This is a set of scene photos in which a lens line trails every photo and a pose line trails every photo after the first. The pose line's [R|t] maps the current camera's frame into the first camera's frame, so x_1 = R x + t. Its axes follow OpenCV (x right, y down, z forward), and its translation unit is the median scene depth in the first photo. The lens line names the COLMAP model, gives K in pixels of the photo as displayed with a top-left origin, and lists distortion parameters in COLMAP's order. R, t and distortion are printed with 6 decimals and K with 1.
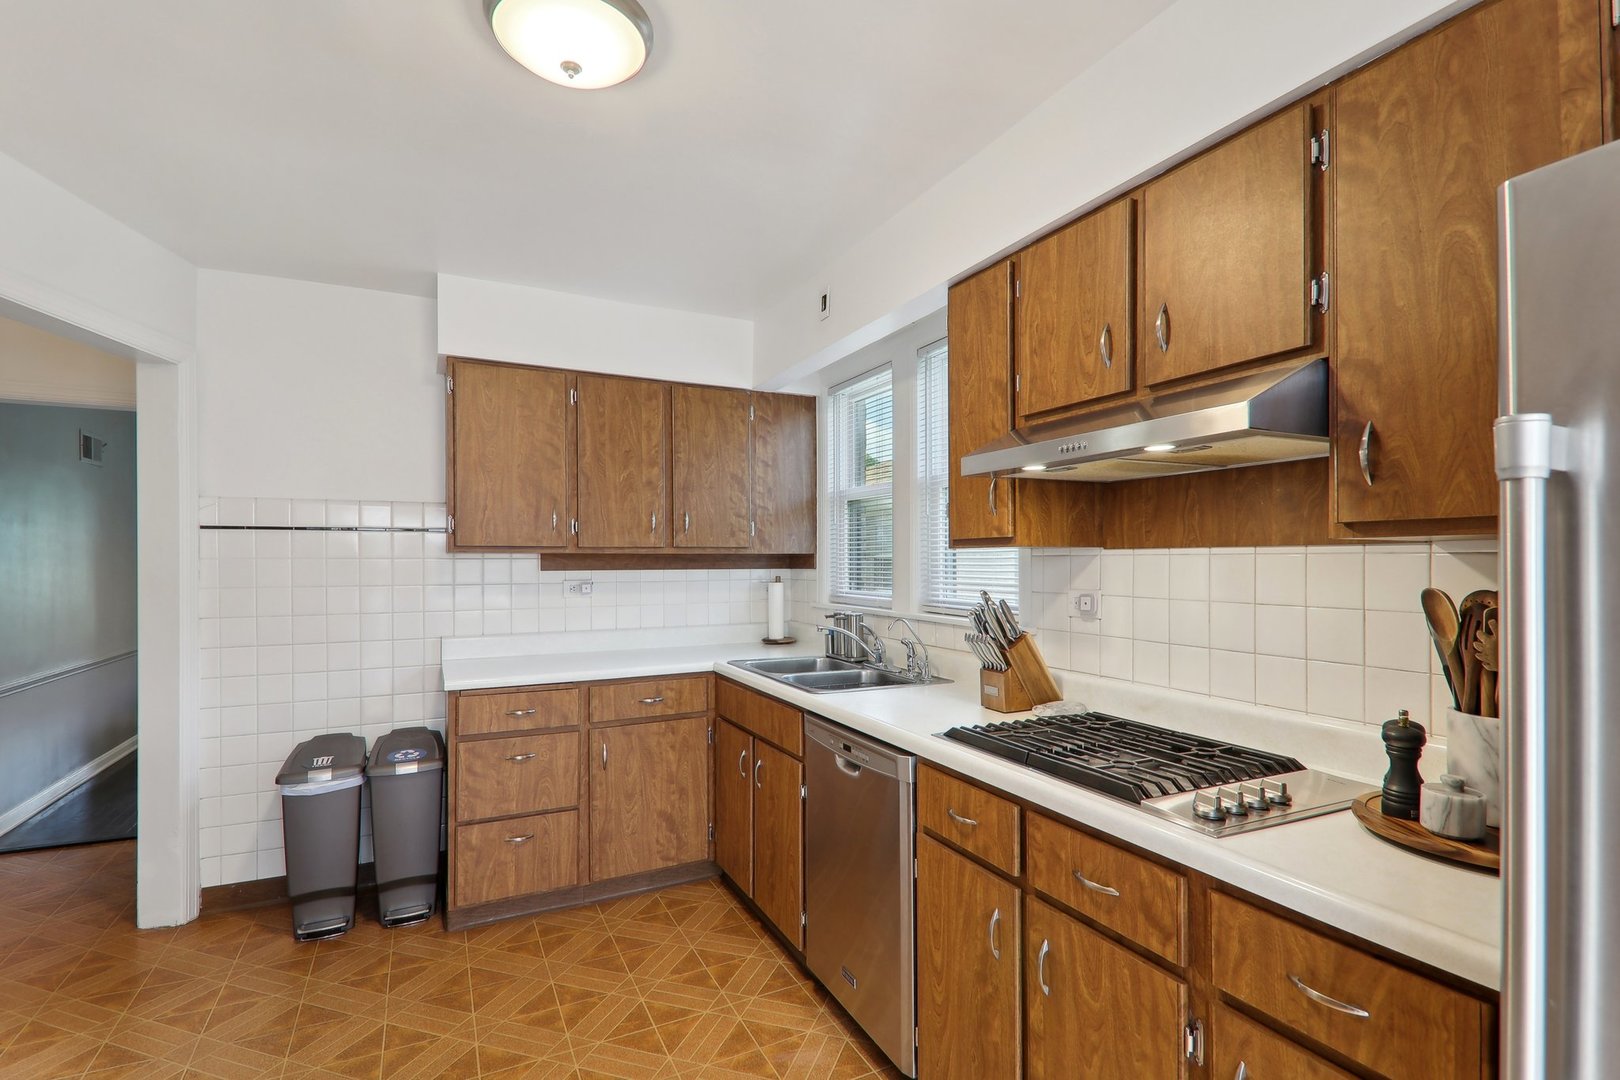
lens RADIAL K [[792.6, 0, 841.9], [0, 792.6, 558.8], [0, 0, 1]] dist [0.016681, -0.000025]
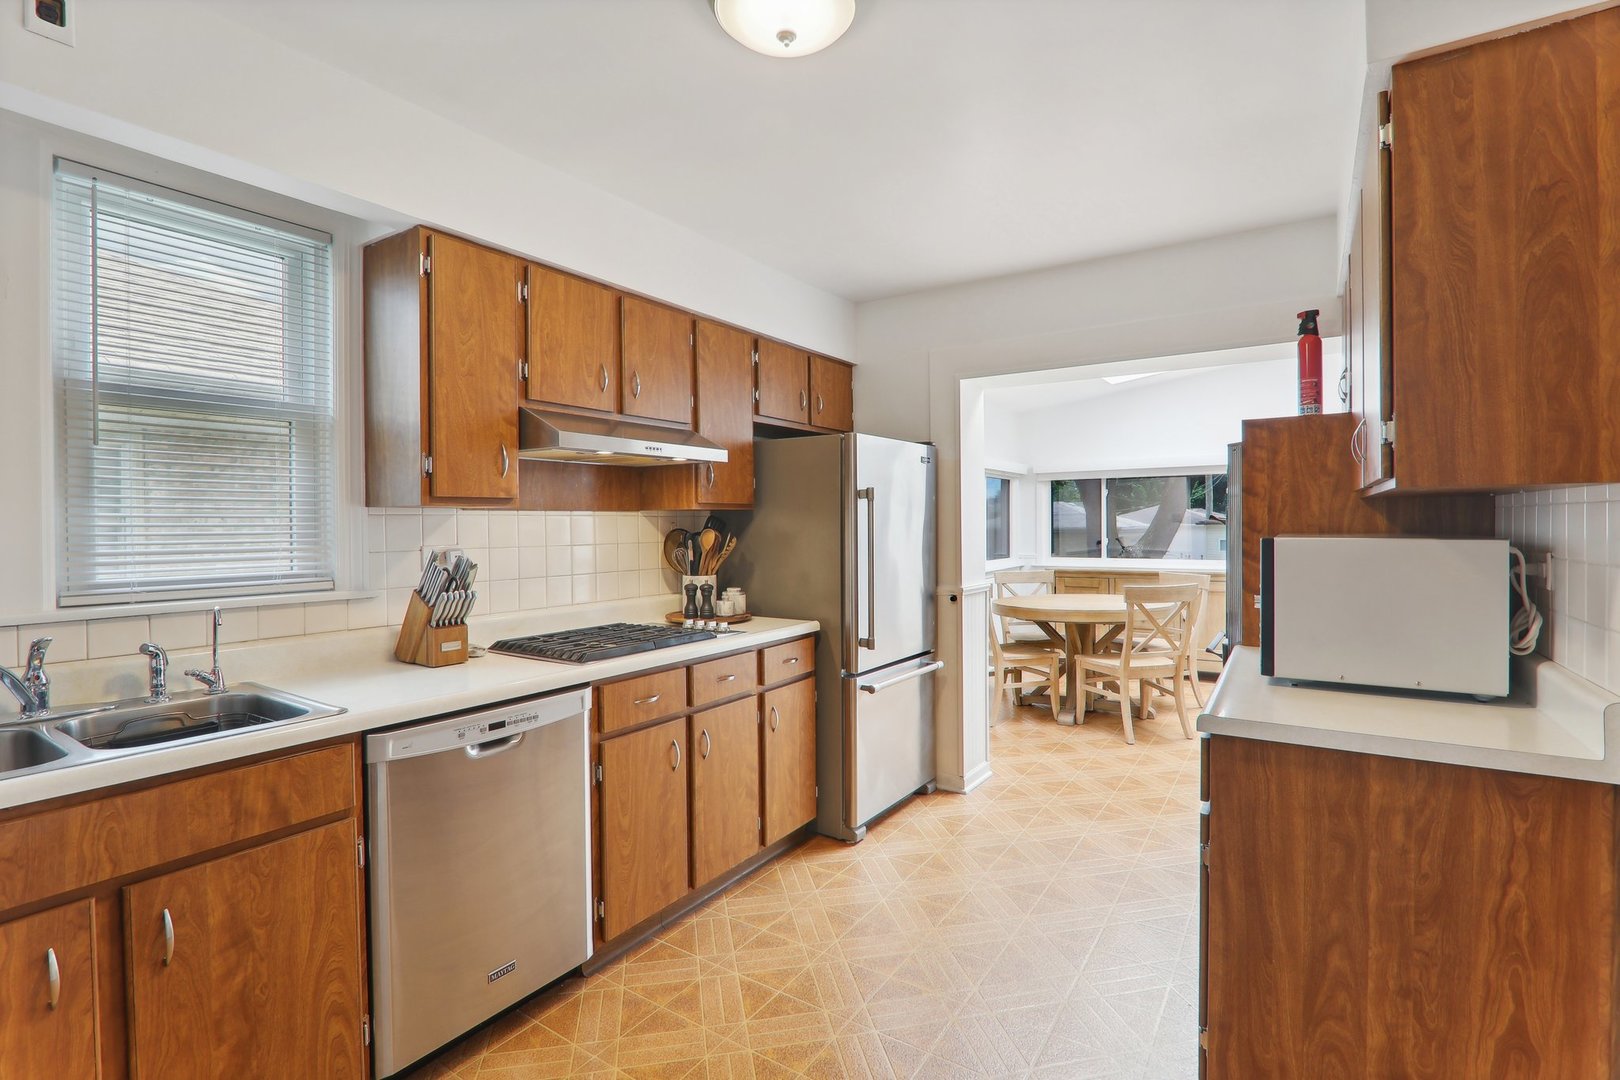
lens RADIAL K [[758.5, 0, 820.0], [0, 758.5, 529.2], [0, 0, 1]] dist [-0.017128, 0.000974]
pose [[-0.501652, -0.001956, 0.865067, -0.956751], [0.007353, 0.999952, 0.006525, 0.013767], [-0.865038, 0.009634, -0.501613, 1.156033]]
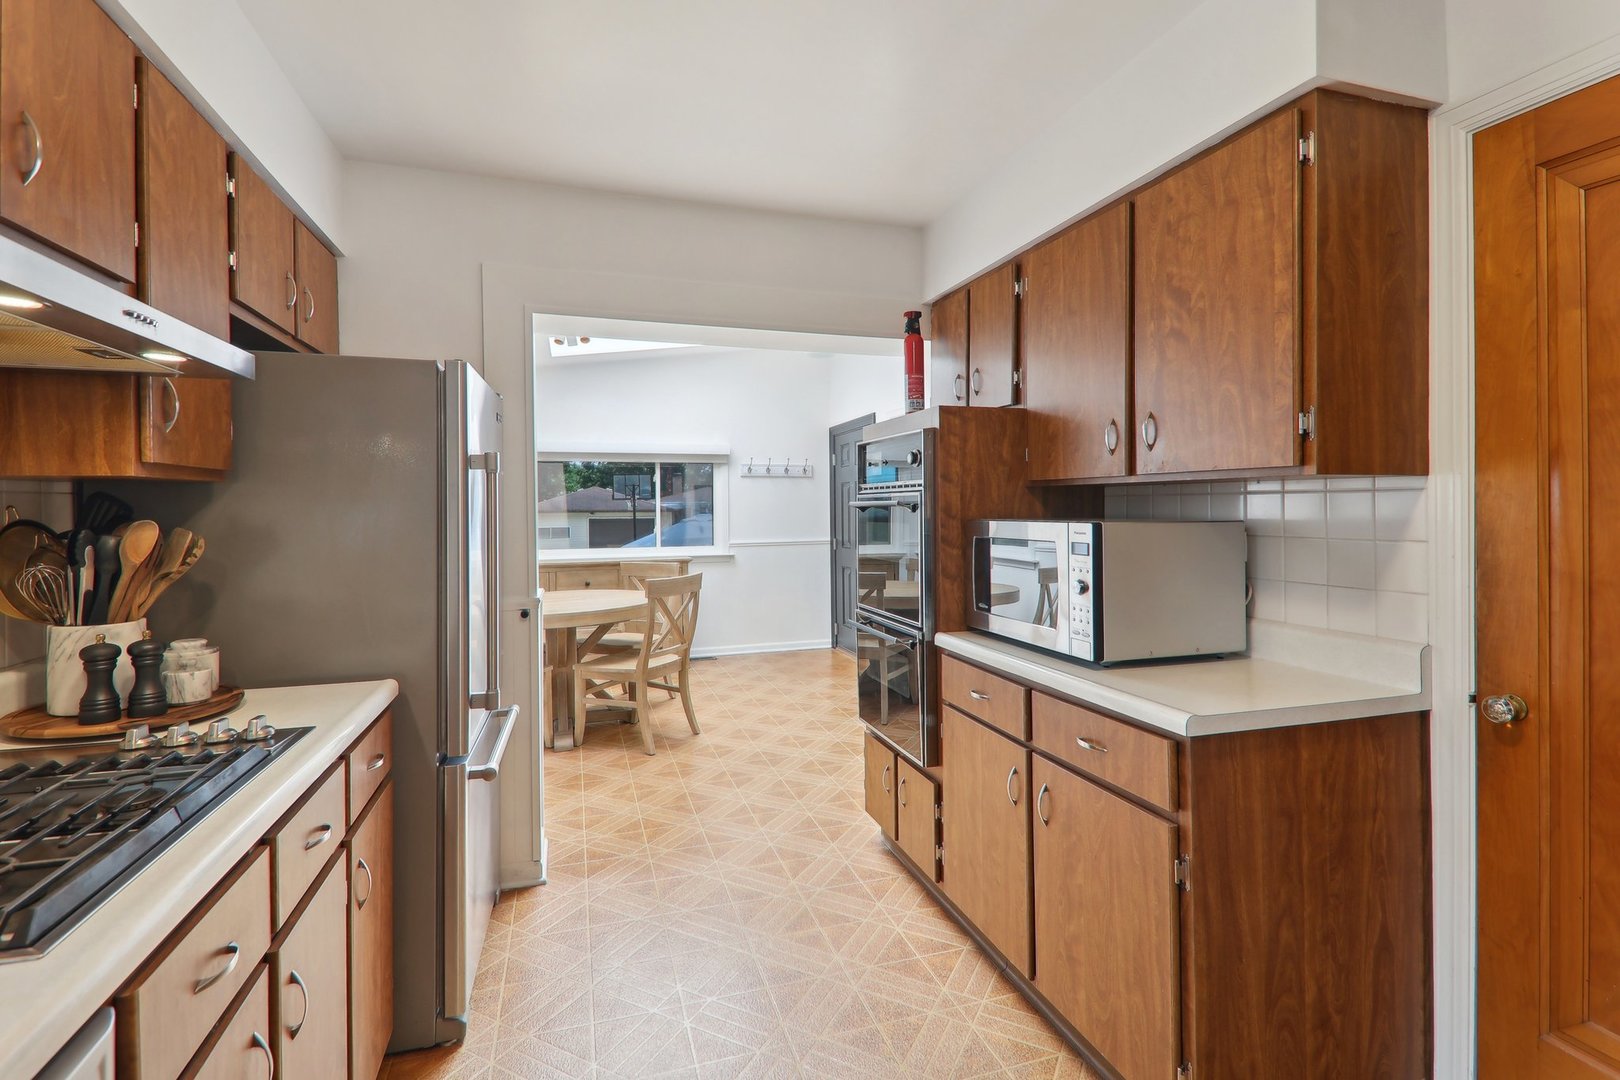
lens RADIAL K [[759.5, 0, 806.3], [0, 759.5, 508.3], [0, 0, 1]] dist [0.011665, -0.000395]
pose [[-0.987008, 0.006522, 0.160542, -0.233351], [0.006348, 0.999979, -0.001600, 0.016014], [-0.160549, -0.000560, -0.987028, 1.190359]]
